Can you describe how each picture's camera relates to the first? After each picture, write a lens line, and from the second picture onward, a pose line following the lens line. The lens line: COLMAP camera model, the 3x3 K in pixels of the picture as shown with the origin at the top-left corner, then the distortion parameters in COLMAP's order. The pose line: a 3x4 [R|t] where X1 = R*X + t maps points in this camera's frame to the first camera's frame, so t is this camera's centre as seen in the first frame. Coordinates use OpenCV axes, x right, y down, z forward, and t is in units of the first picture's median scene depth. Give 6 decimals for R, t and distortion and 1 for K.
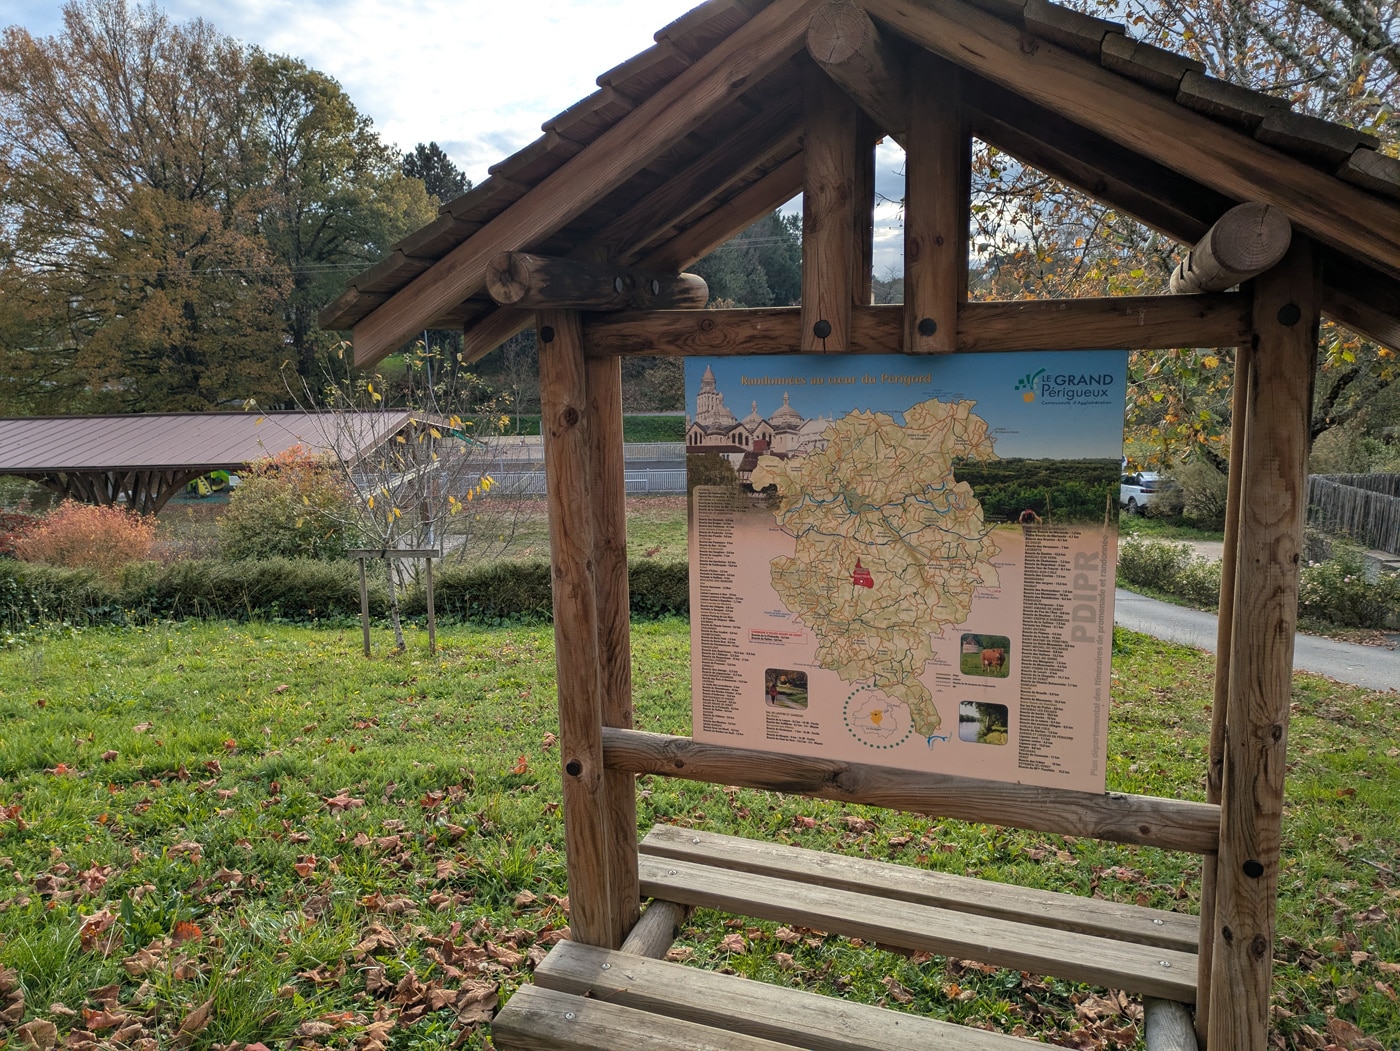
lens RADIAL K [[1026.0, 0, 697.8], [0, 1026.0, 527.2], [0, 0, 1]] dist [0.024498, -0.004818]
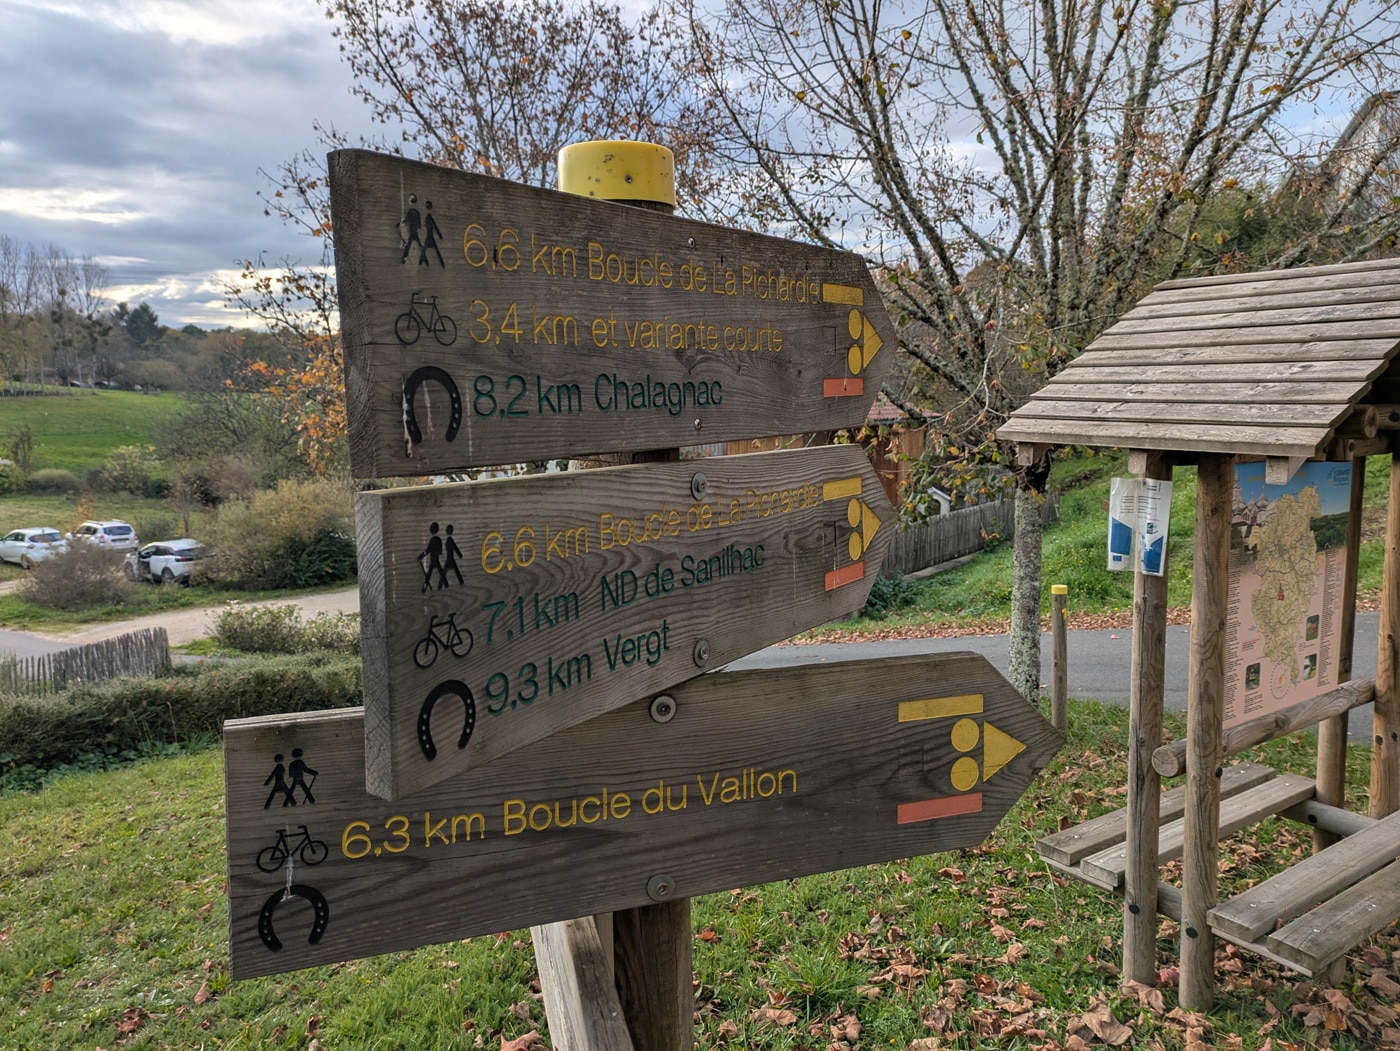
lens RADIAL K [[1026.0, 0, 697.2], [0, 1026.0, 523.0], [0, 0, 1]] dist [0.024498, -0.004818]
pose [[0.531146, -0.075607, 0.843900, -1.661237], [0.128656, 0.991658, 0.007870, -0.191076], [-0.837455, 0.104393, 0.536442, 0.858356]]
